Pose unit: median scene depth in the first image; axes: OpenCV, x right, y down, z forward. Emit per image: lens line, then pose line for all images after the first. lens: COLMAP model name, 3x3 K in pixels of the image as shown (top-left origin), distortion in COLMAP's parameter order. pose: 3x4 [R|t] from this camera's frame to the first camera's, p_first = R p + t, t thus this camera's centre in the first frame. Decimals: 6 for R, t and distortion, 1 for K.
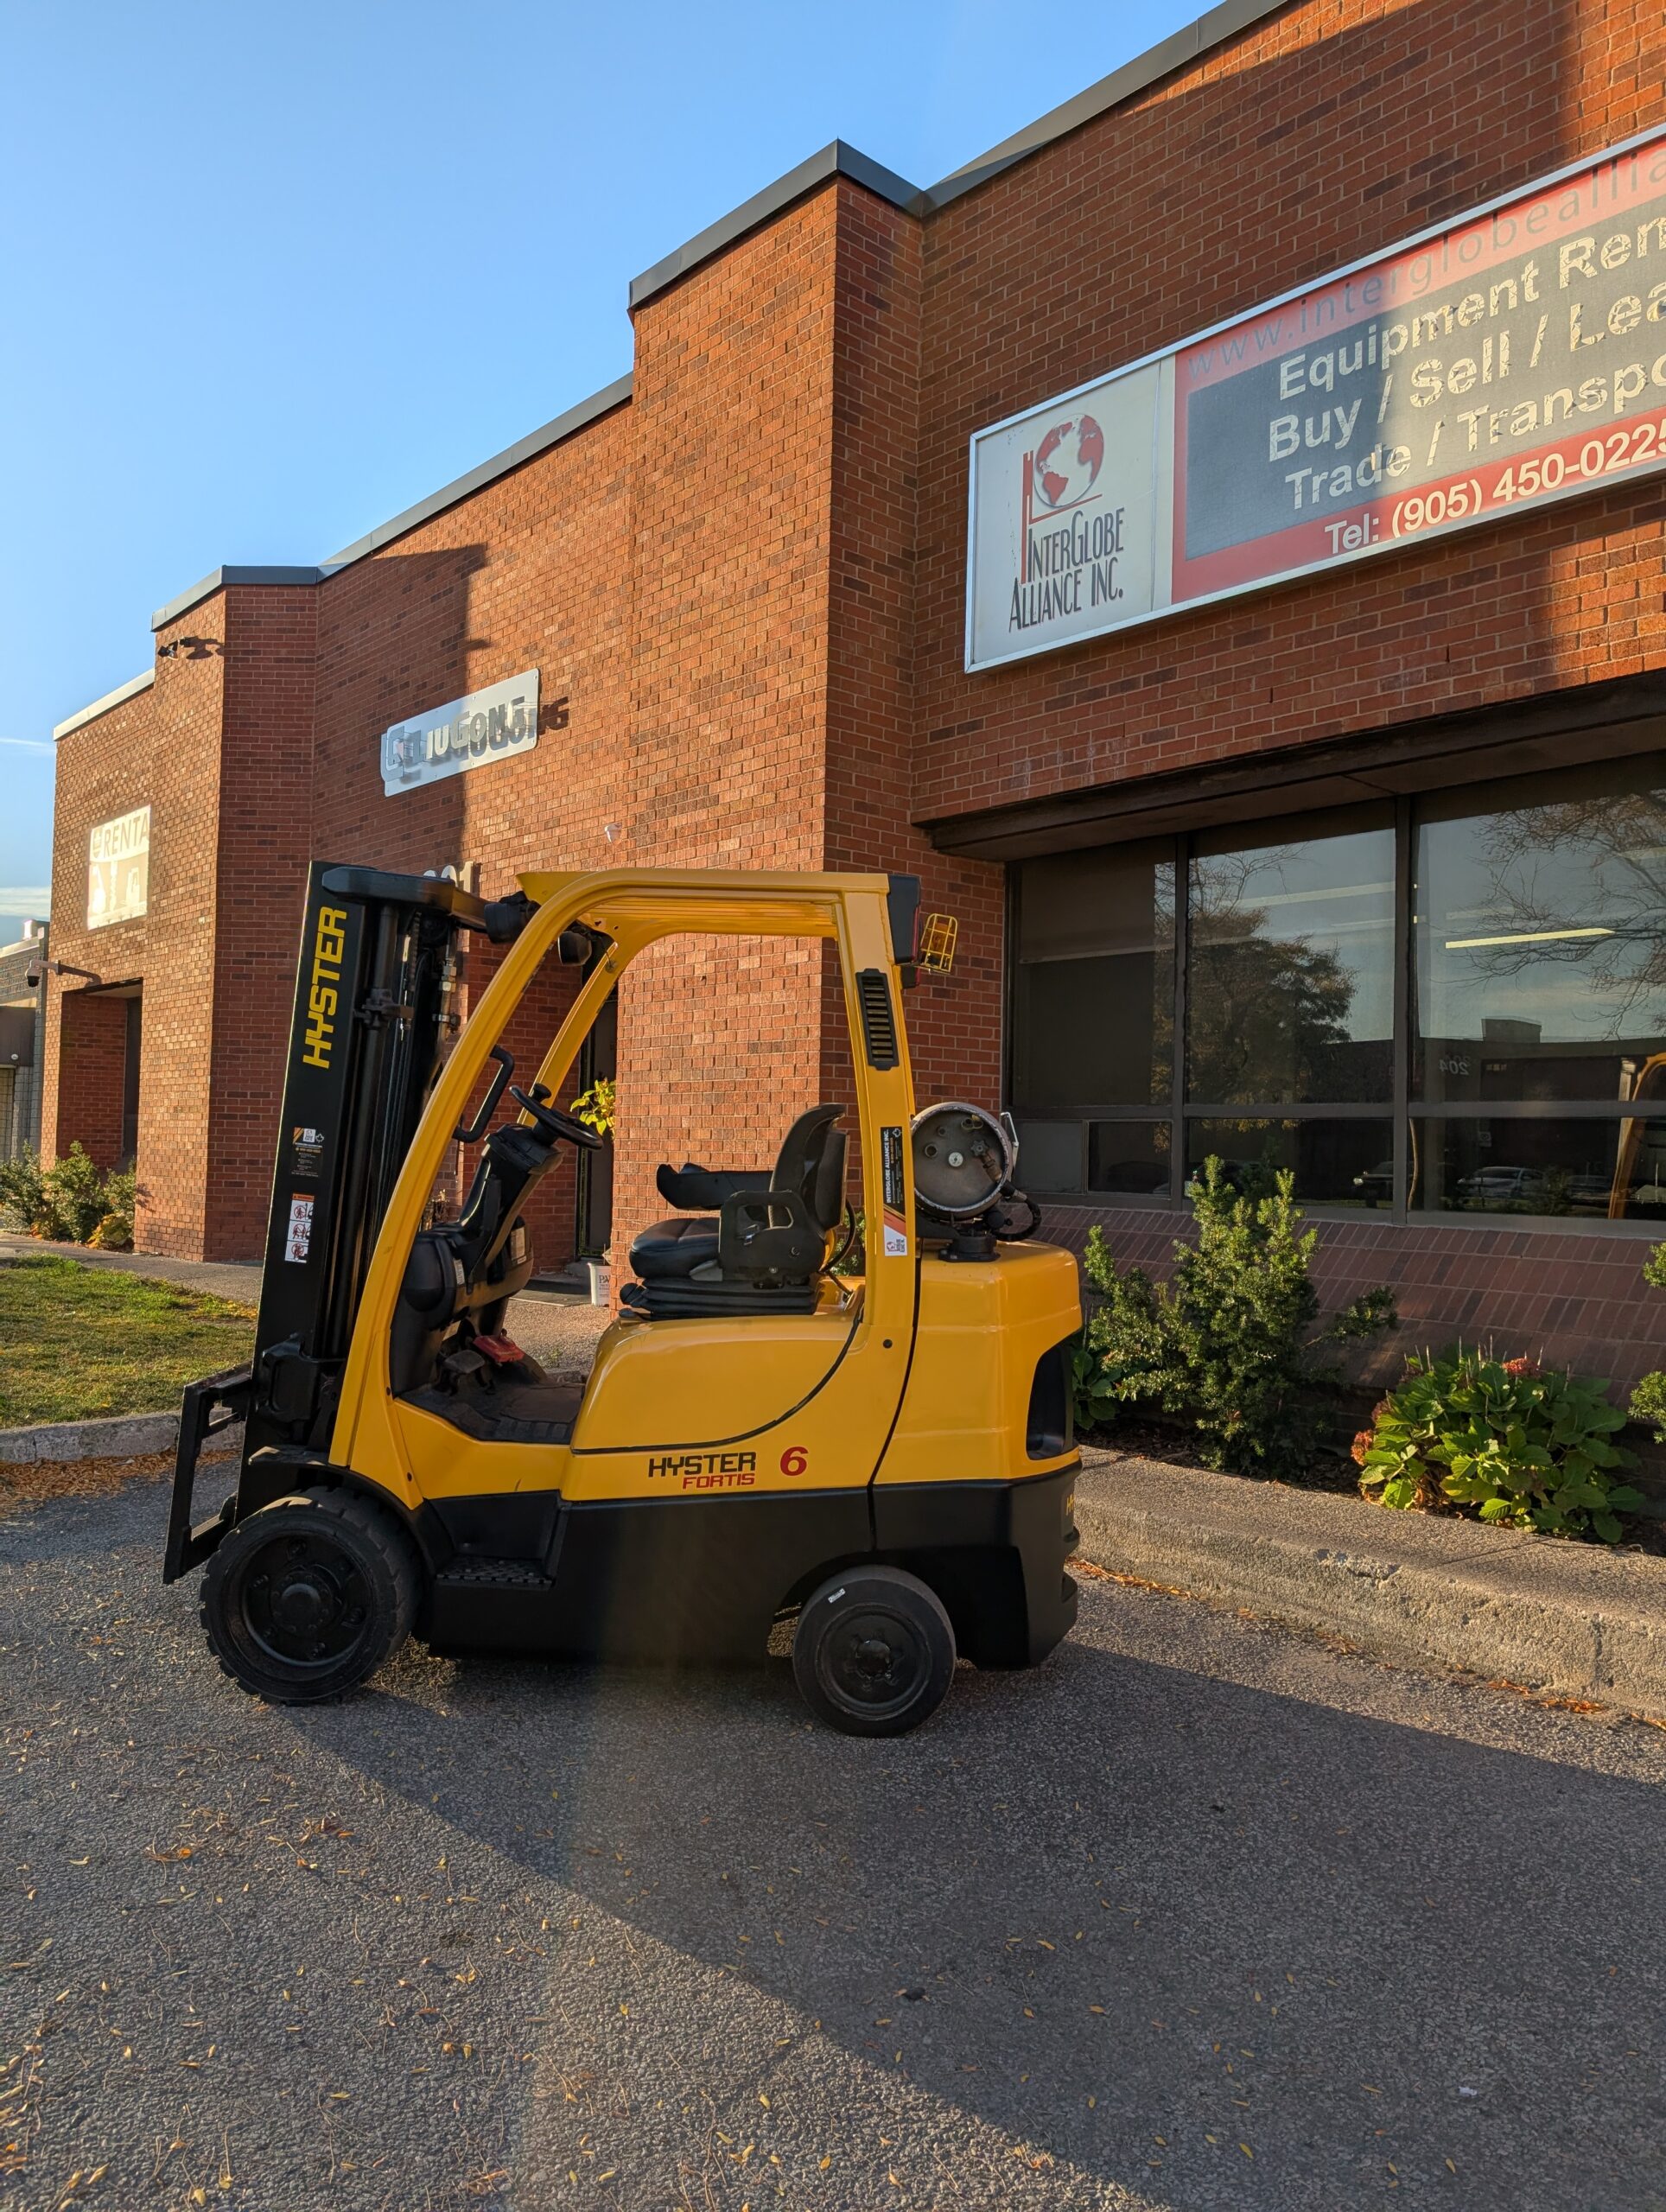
lens RADIAL K [[1571.9, 0, 843.6], [0, 1571.9, 1095.4], [0, 0, 1]] dist [0.007642, -0.004071]
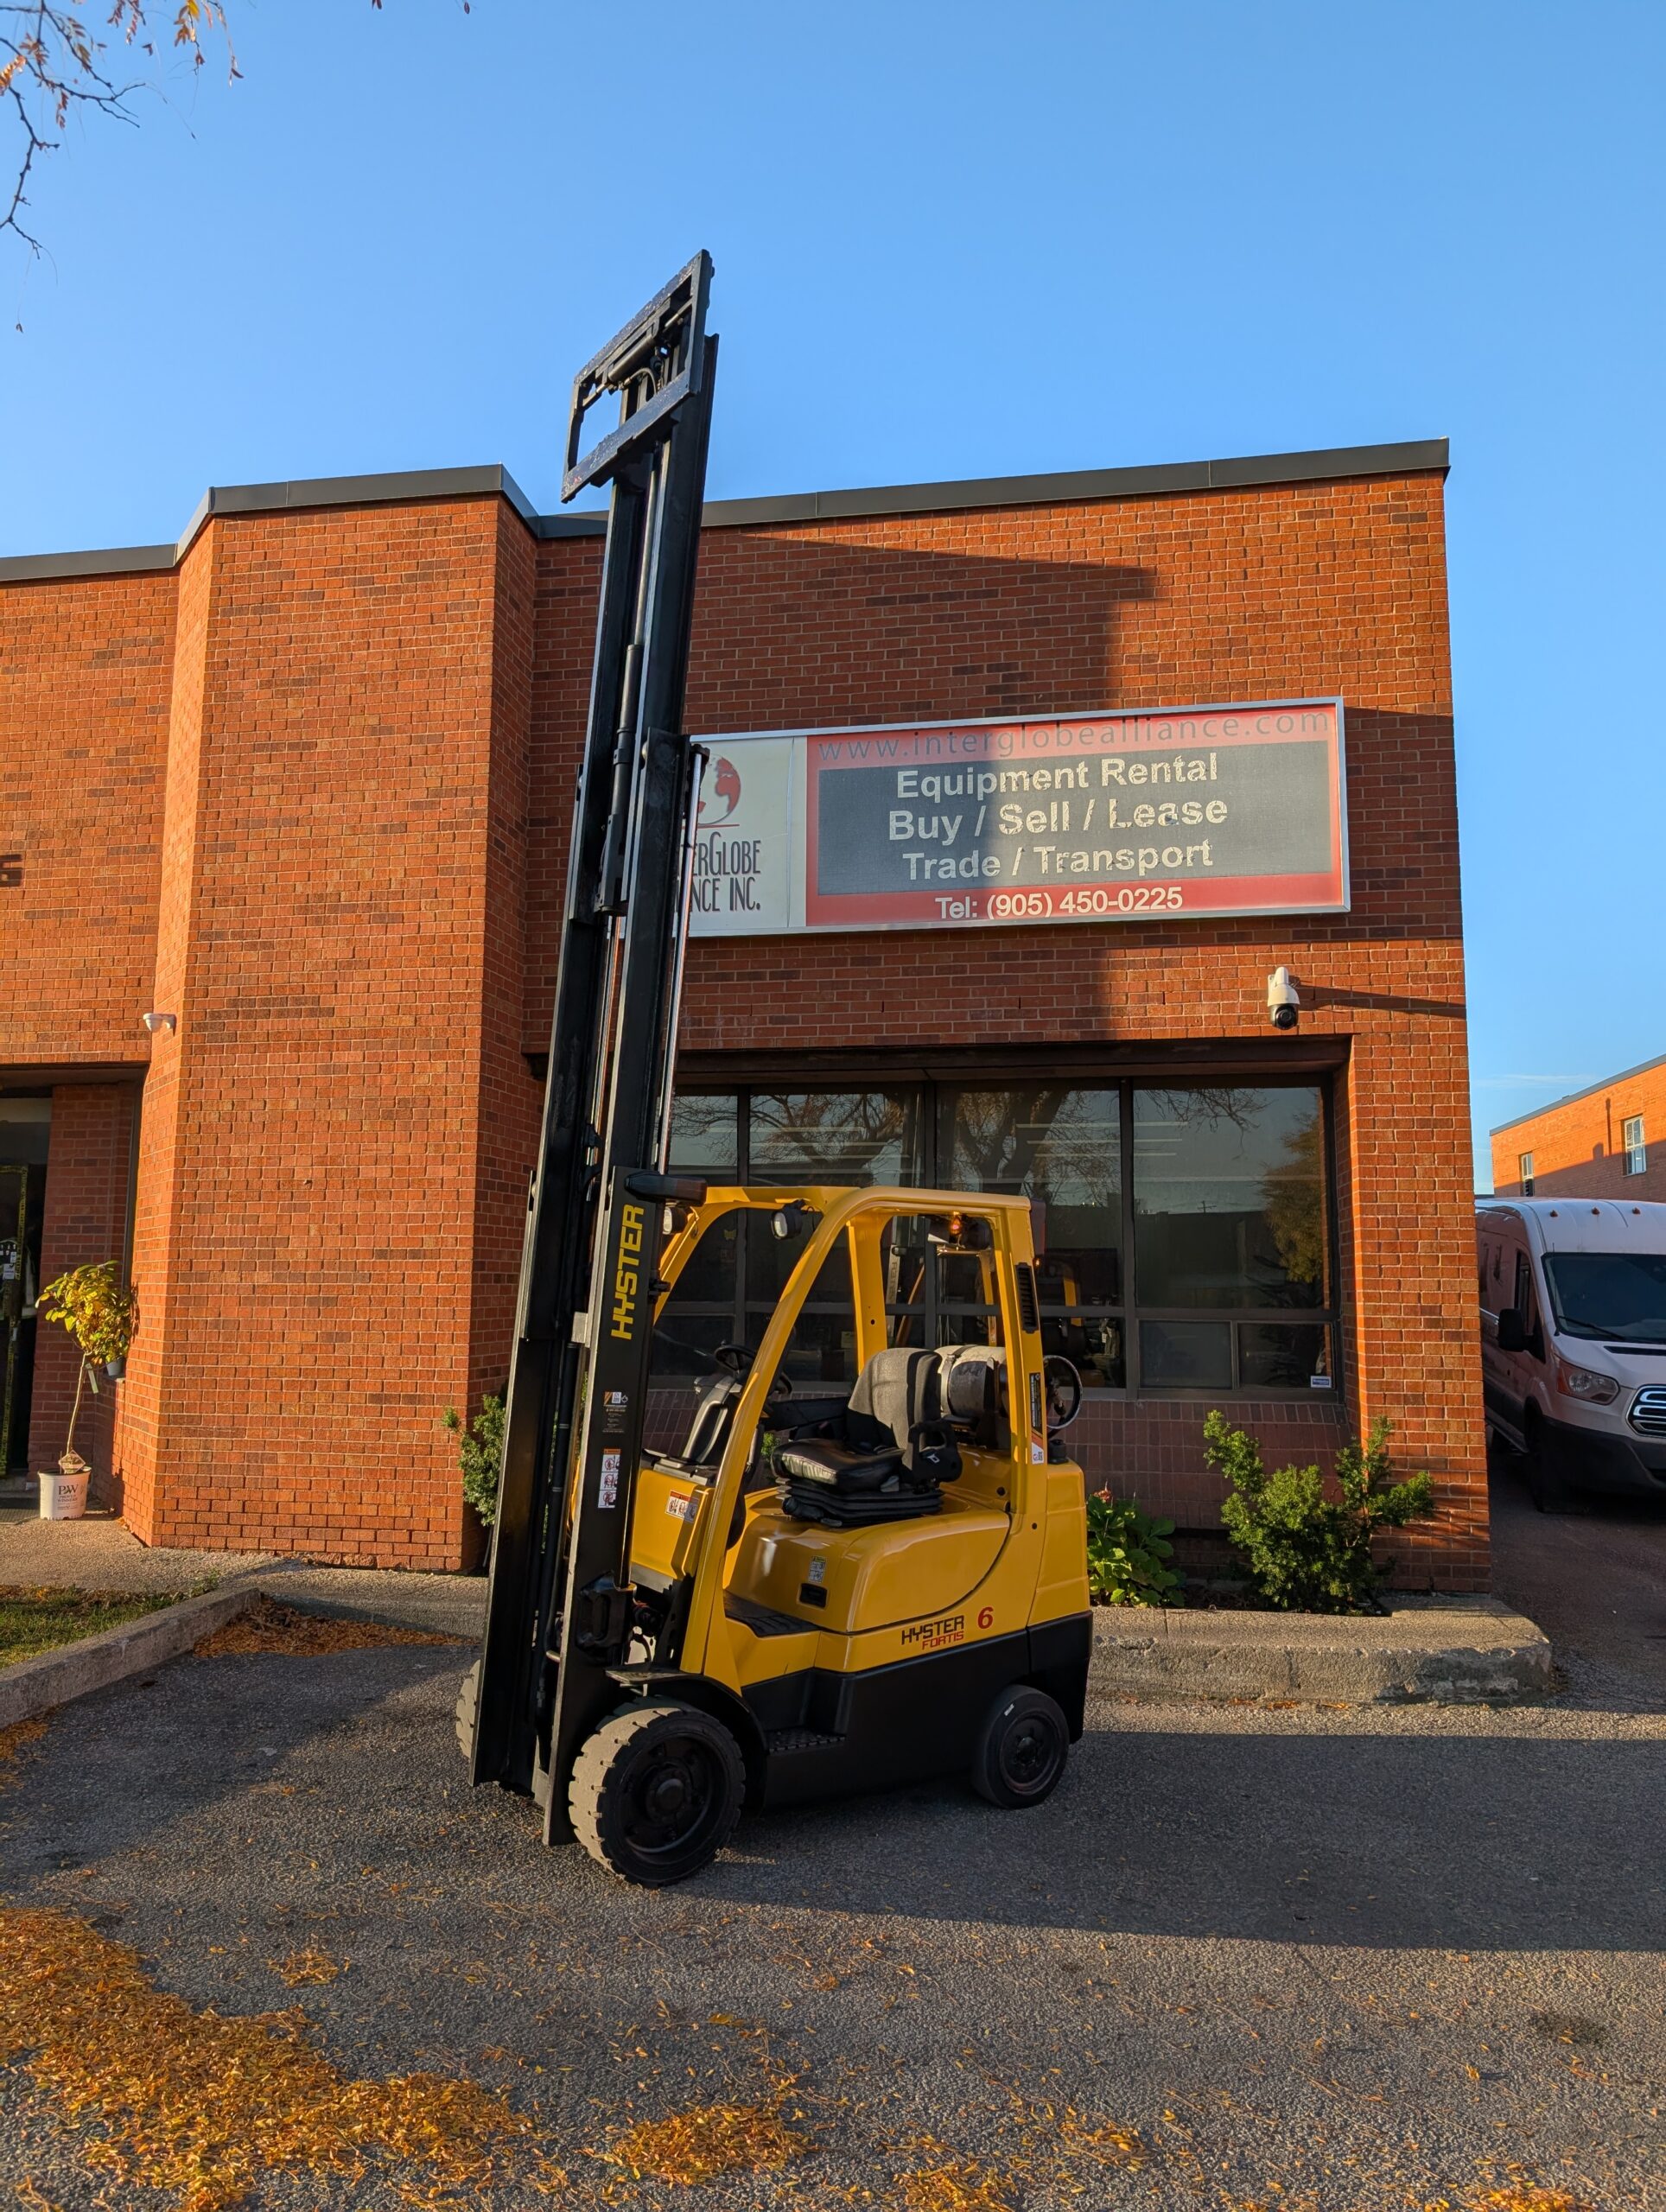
lens RADIAL K [[1568.9, 0, 825.9], [0, 1568.9, 1090.4], [0, 0, 1]] dist [0.016806, -0.009184]
pose [[0.791526, 0.063898, 0.607786, -0.632959], [-0.013996, 0.996153, -0.086502, -0.069975], [-0.610976, 0.059962, 0.789375, -0.034249]]
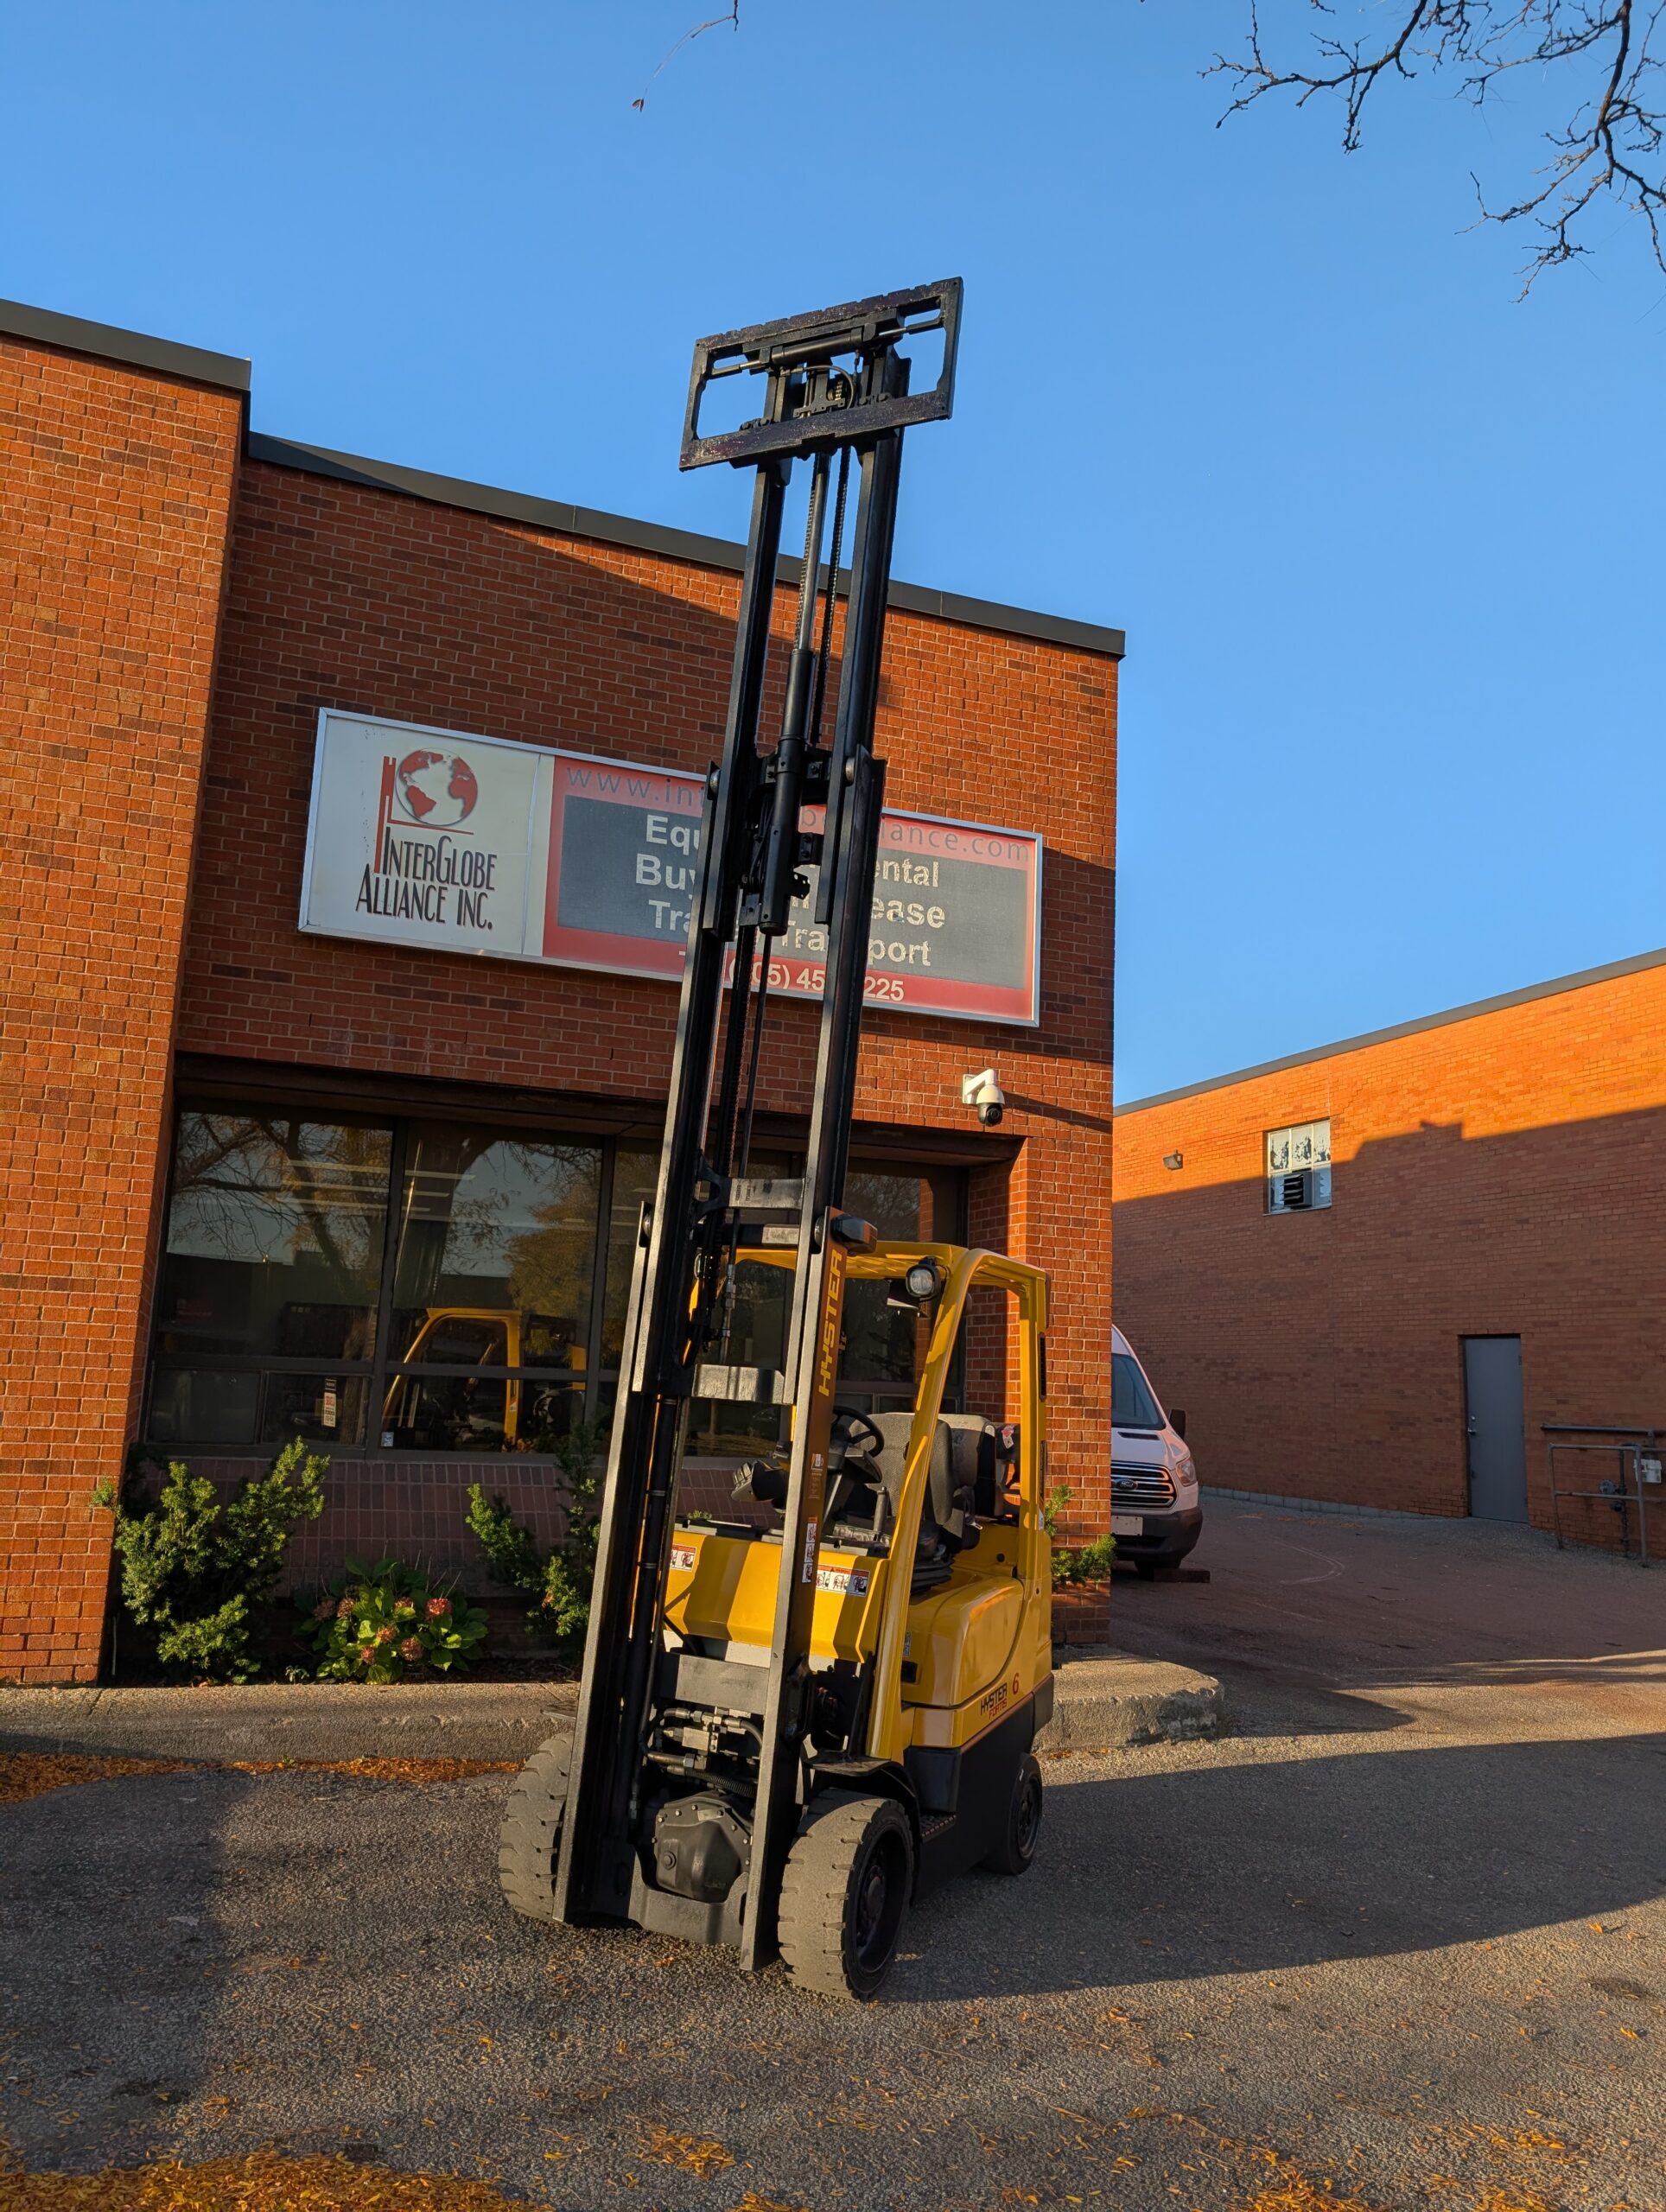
lens RADIAL K [[1572.6, 0, 807.5], [0, 1572.6, 1113.6], [0, 0, 1]] dist [0.024440, -0.021682]
pose [[0.375291, 0.155525, 0.913766, -0.911101], [-0.068326, 0.987783, -0.140061, -0.038822], [-0.924385, -0.009870, 0.381333, 0.388296]]
